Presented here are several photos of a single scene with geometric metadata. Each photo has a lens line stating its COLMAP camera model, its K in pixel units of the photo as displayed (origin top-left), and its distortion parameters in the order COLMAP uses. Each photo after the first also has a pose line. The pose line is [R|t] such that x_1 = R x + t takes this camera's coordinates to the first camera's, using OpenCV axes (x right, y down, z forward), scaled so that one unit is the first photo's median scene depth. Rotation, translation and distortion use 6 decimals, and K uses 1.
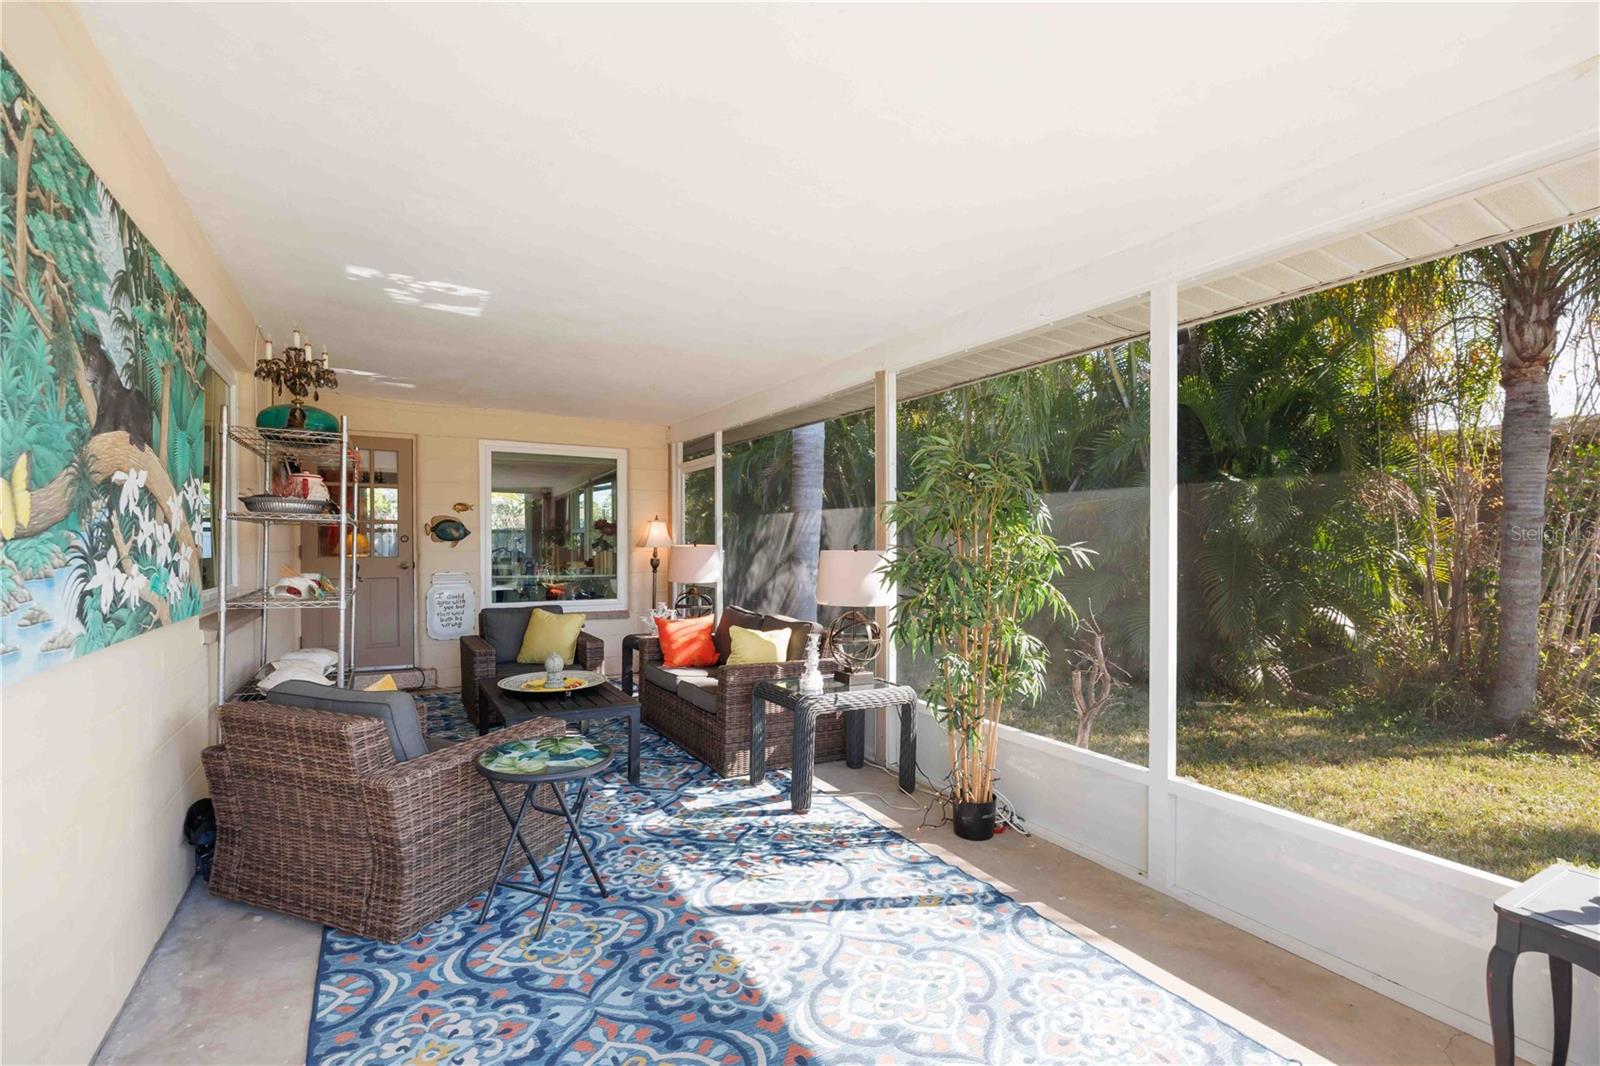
lens RADIAL K [[727.0, 0, 801.0], [0, 727.0, 549.1], [0, 0, 1]] dist [-0.010636, 0.003433]
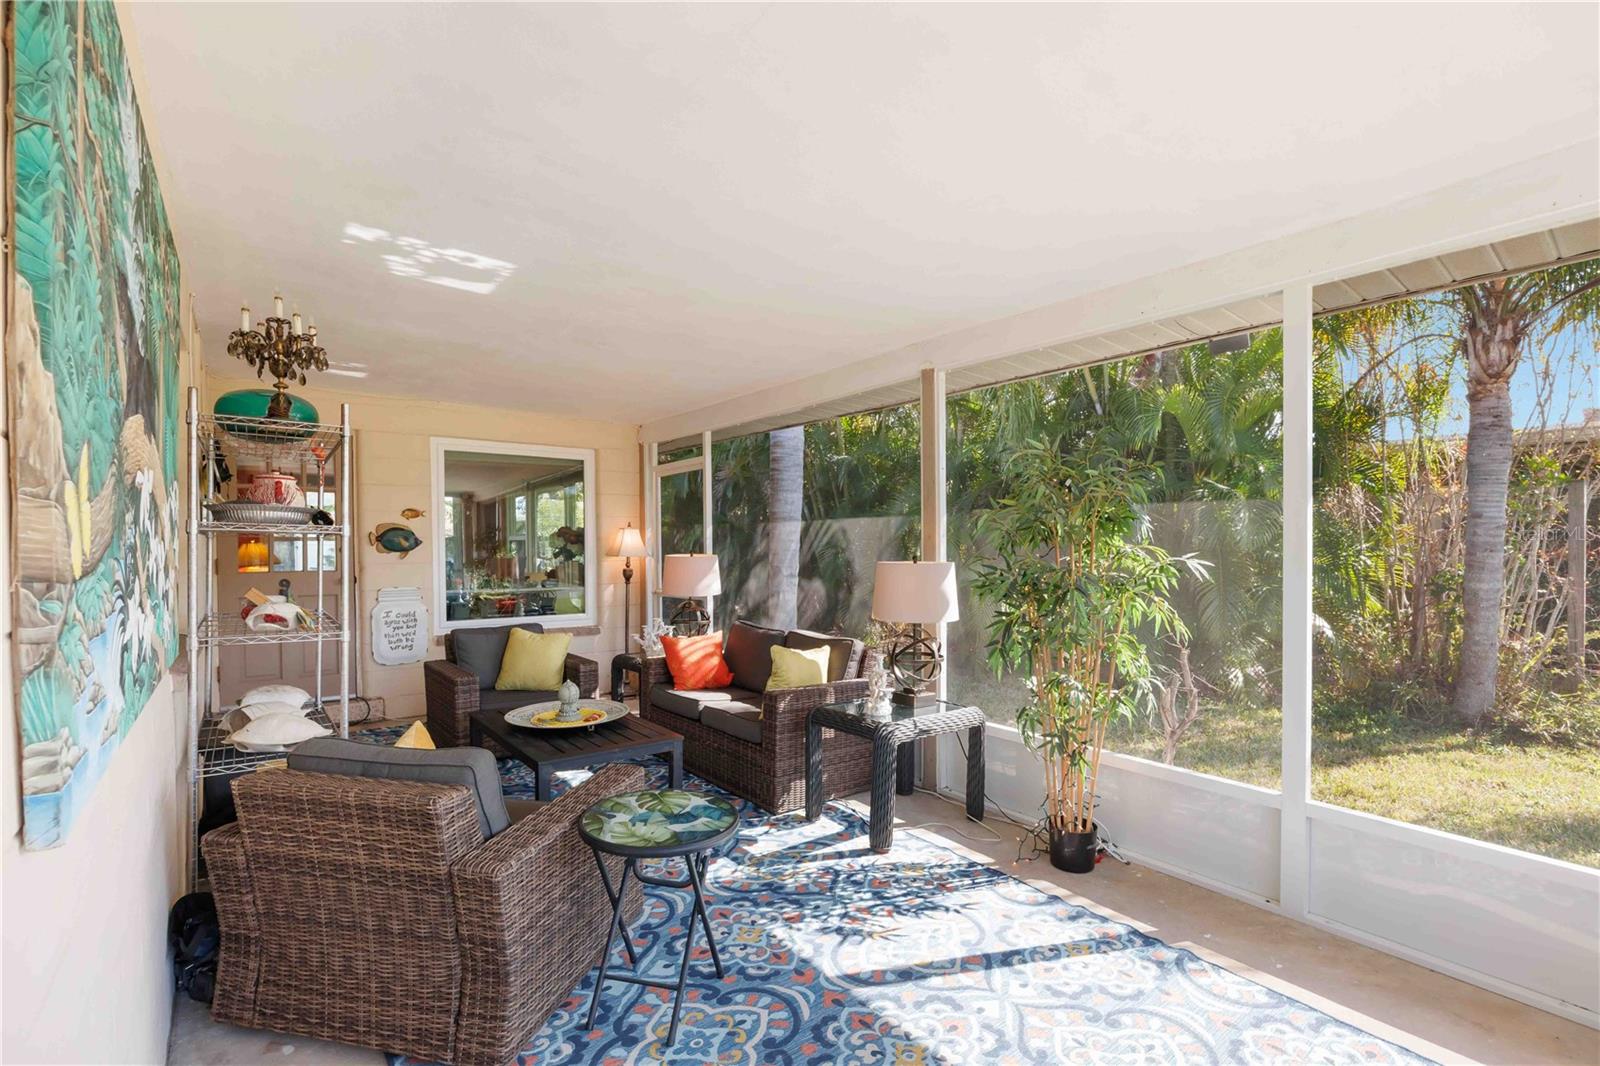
lens RADIAL K [[727.0, 0, 800.9], [0, 727.0, 555.2], [0, 0, 1]] dist [-0.010636, 0.003433]
pose [[0.990620, -0.007253, 0.136456, -0.238389], [0.006800, 0.999970, 0.003785, -0.014097], [-0.136479, -0.002822, 0.990639, 0.122307]]
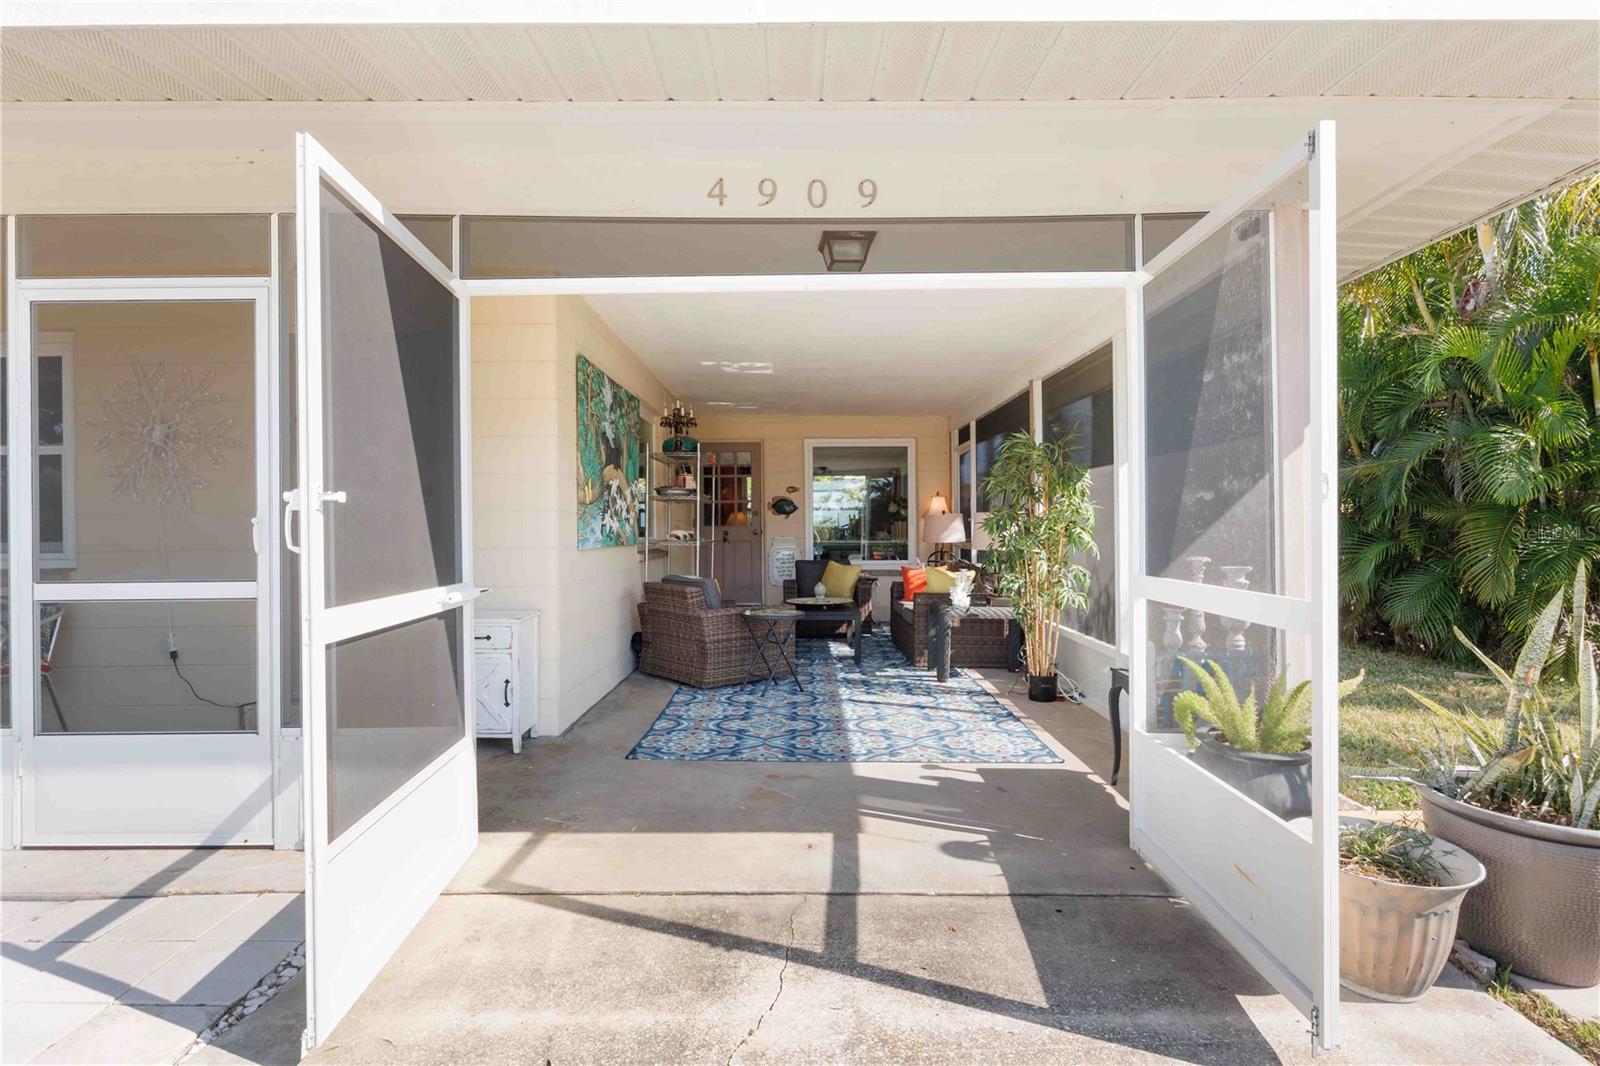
lens RADIAL K [[871.6, 0, 787.3], [0, 871.6, 533.9], [0, 0, 1]] dist [-0.004010, 0.000049]
pose [[0.858910, -0.002549, -0.512120, 0.721278], [0.002949, 0.999996, -0.000031, 0.051757], [0.512118, -0.001483, 0.858914, -0.818832]]
